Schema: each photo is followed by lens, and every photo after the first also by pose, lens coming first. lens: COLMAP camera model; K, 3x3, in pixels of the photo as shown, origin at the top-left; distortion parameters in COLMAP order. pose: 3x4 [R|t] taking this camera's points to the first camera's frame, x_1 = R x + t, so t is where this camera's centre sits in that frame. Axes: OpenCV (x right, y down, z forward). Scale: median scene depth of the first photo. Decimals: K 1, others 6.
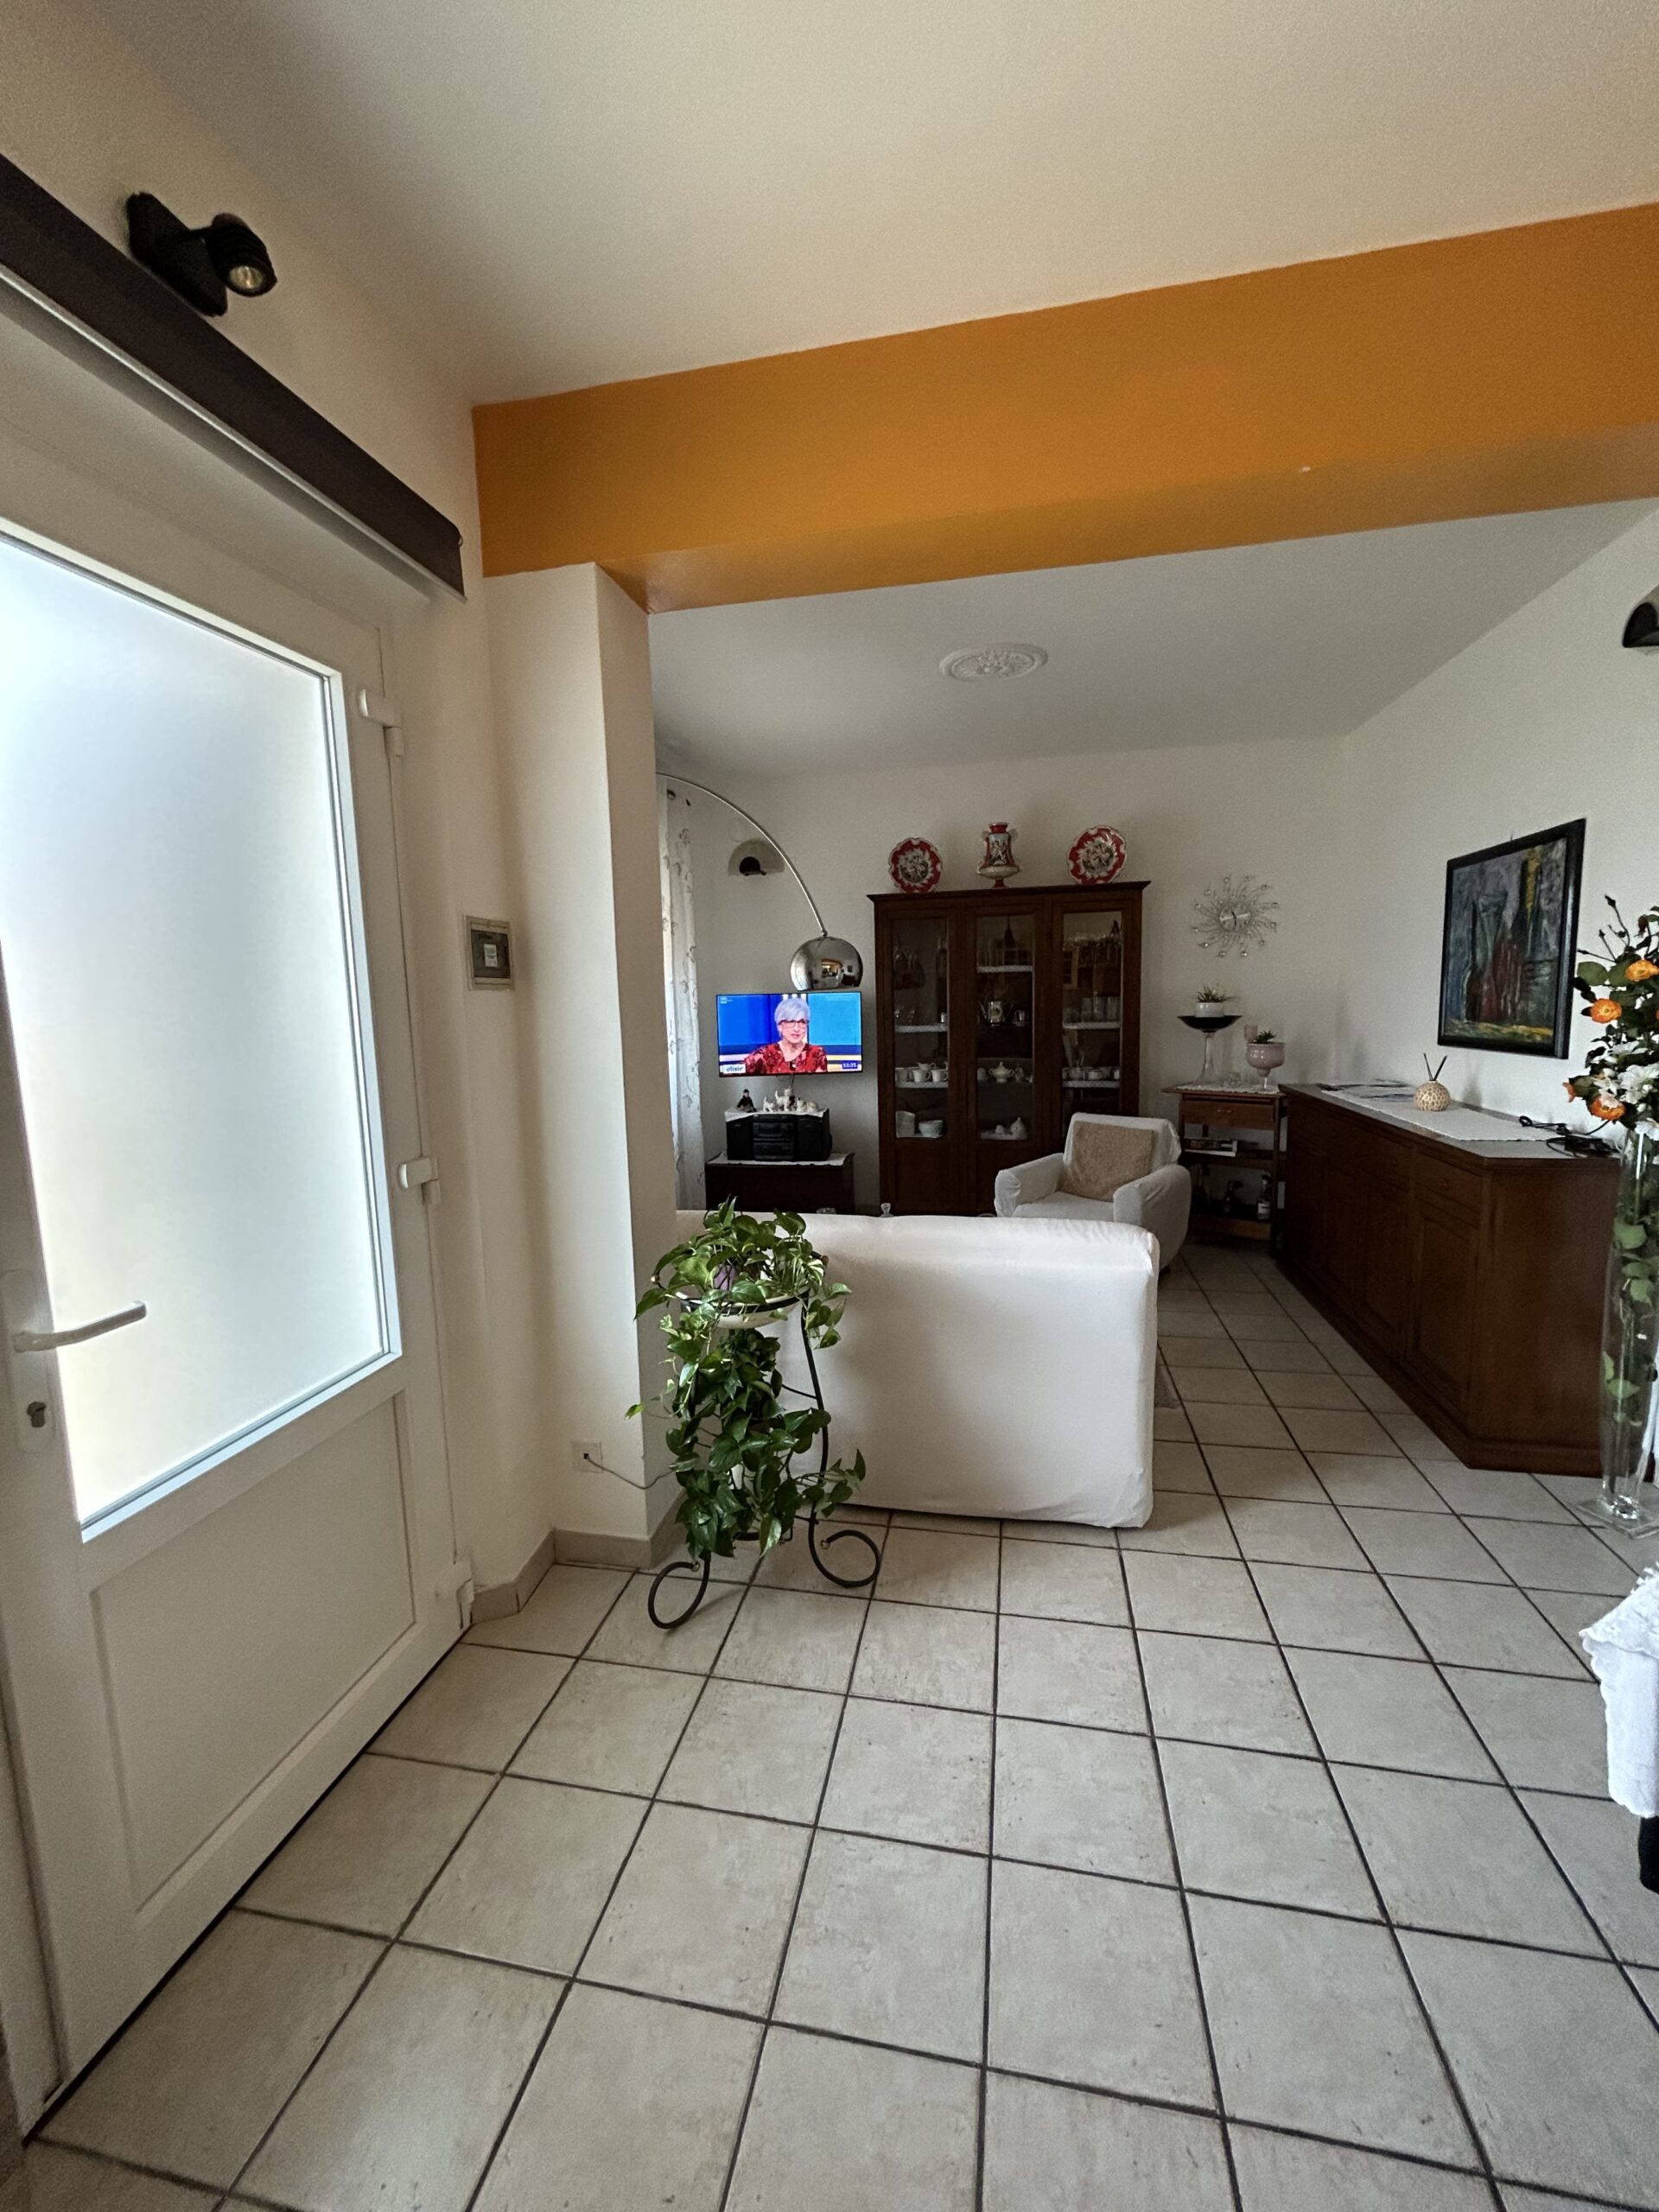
lens RADIAL K [[889.6, 0, 829.8], [0, 889.6, 1106.7], [0, 0, 1]] dist [-0.000339, -0.000788]
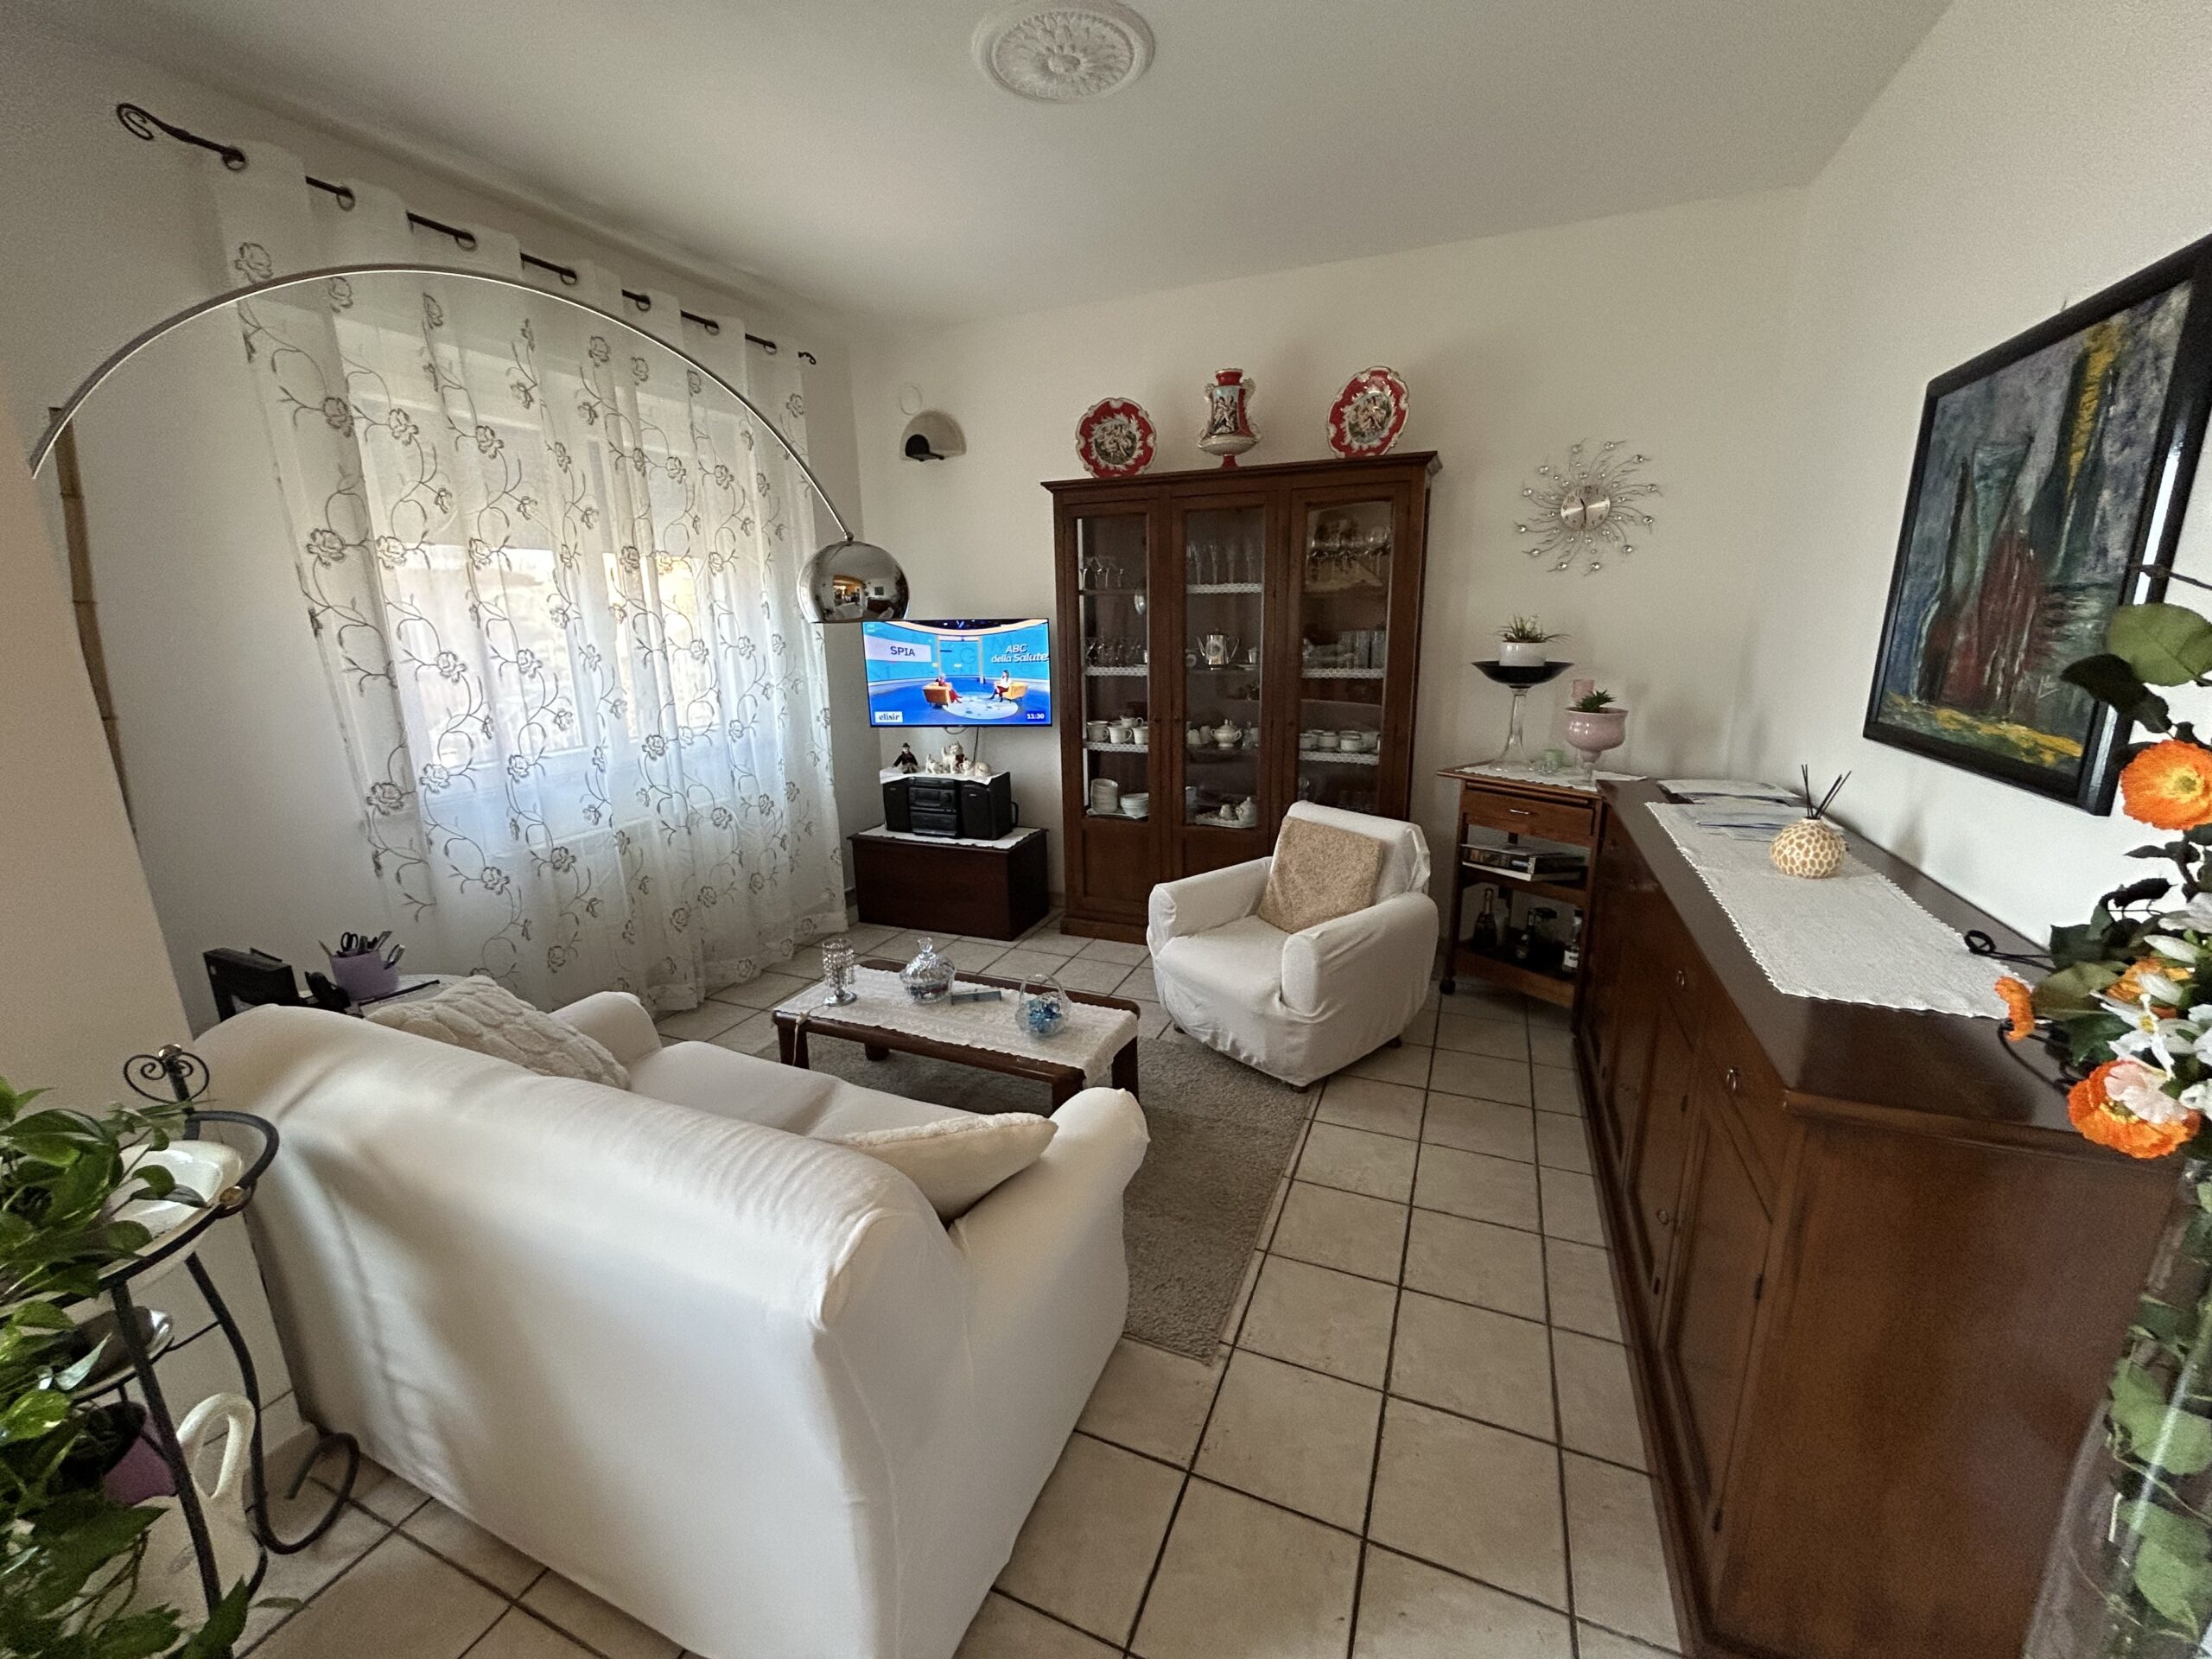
lens RADIAL K [[889.6, 0, 1107.5], [0, 889.6, 828.5], [0, 0, 1]] dist [-0.000339, -0.000788]
pose [[0.980961, 0.054338, -0.186448, 0.248657], [-0.031898, 0.992102, 0.121308, -0.049494], [0.191567, -0.113051, 0.974947, 0.278135]]
